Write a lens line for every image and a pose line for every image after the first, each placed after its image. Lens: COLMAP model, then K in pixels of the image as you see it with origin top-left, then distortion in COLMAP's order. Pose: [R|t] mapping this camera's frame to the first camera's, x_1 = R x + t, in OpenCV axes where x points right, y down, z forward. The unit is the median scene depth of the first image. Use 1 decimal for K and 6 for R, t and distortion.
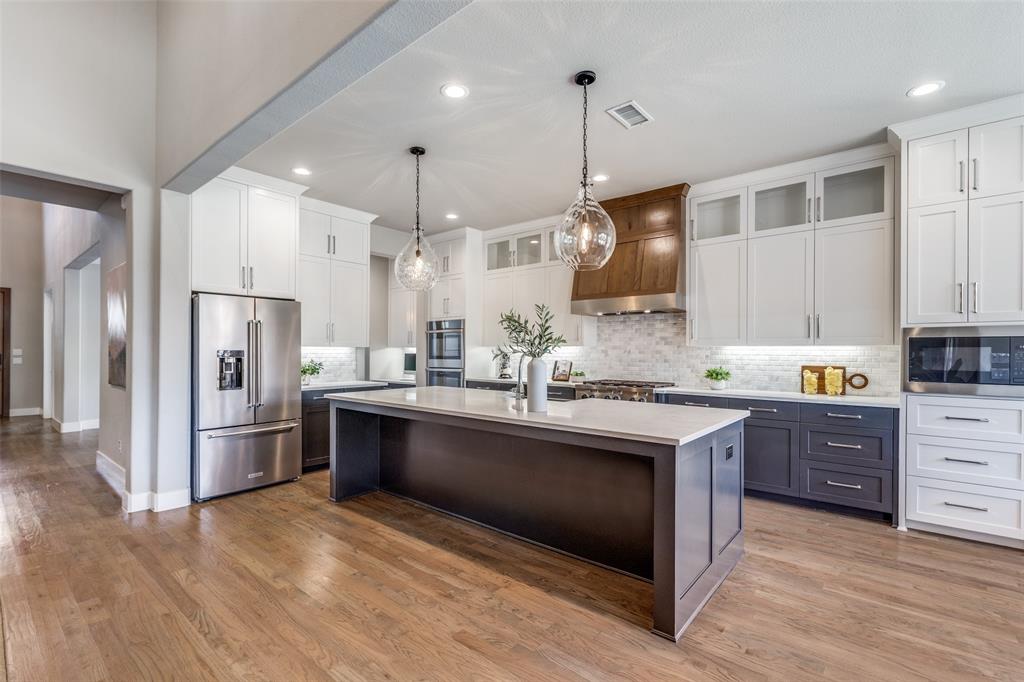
lens RADIAL K [[458.7, 0, 501.9], [0, 458.7, 353.6], [0, 0, 1]] dist [0.002961, -0.003756]
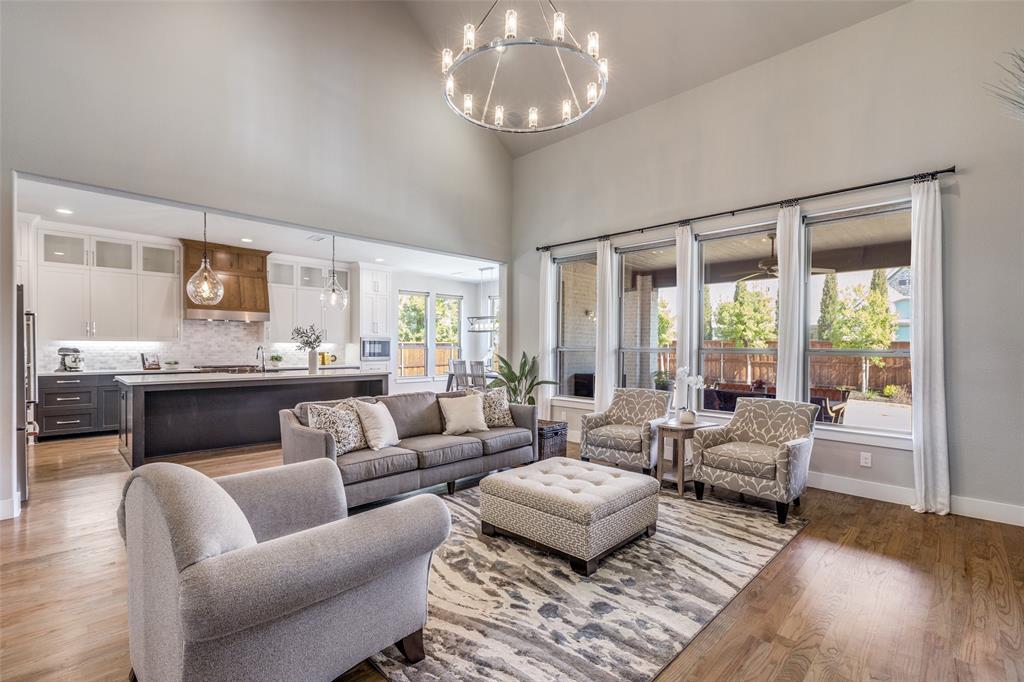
lens RADIAL K [[458.7, 0, 507.9], [0, 458.7, 350.6], [0, 0, 1]] dist [0.002961, -0.003756]
pose [[0.063591, -0.012448, 0.997898, -1.477955], [0.003753, 0.999918, 0.012234, -0.003772], [-0.997969, 0.002967, 0.063632, -0.045142]]
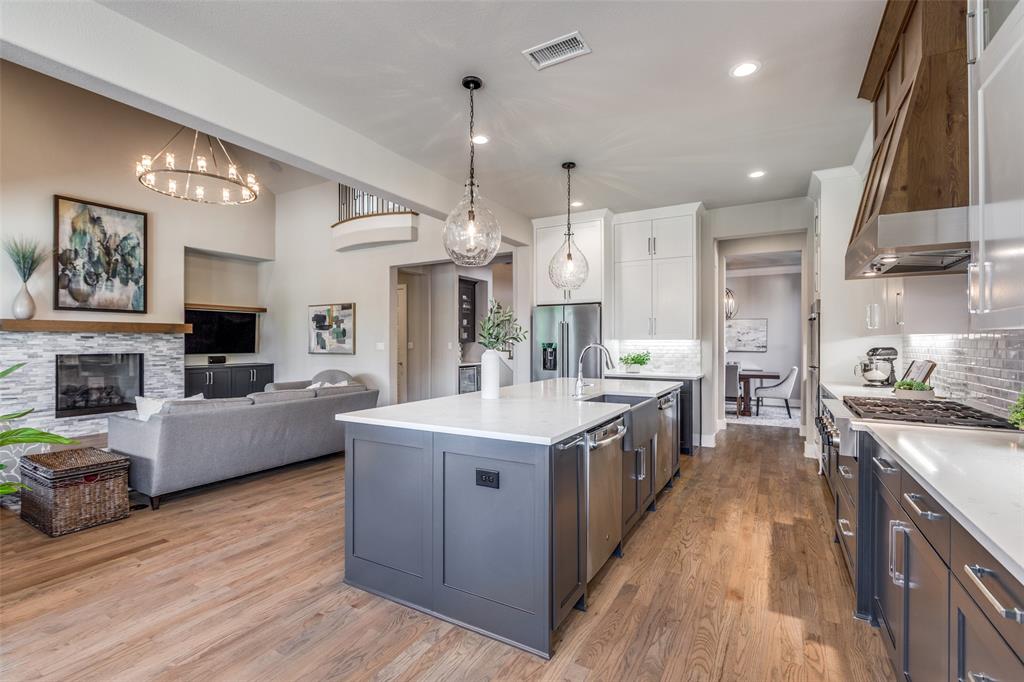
lens RADIAL K [[458.7, 0, 507.1], [0, 458.7, 340.8], [0, 0, 1]] dist [0.002961, -0.003756]
pose [[0.186552, -0.007292, -0.982418, 0.872915], [-0.004293, 0.999957, -0.008238, -0.001741], [0.982436, 0.005754, 0.186513, 0.629304]]
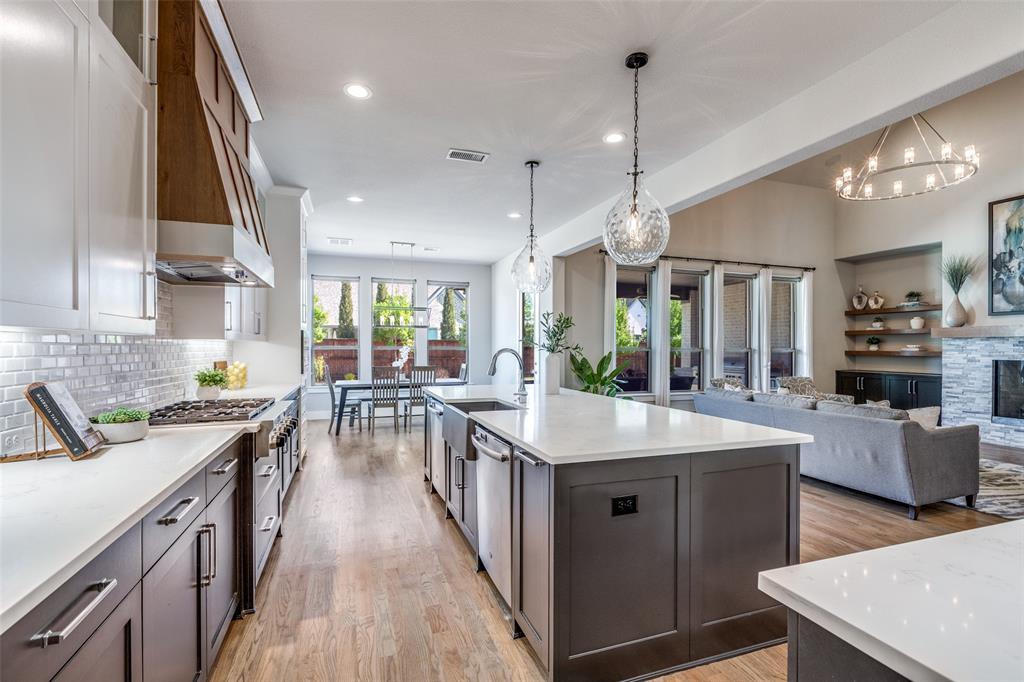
lens RADIAL K [[458.7, 0, 509.9], [0, 458.7, 344.7], [0, 0, 1]] dist [0.002961, -0.003756]
pose [[-0.870371, -0.003574, 0.492384, -0.330861], [-0.002814, 0.999993, 0.002286, -0.012493], [-0.492389, 0.000604, -0.870375, 1.645713]]
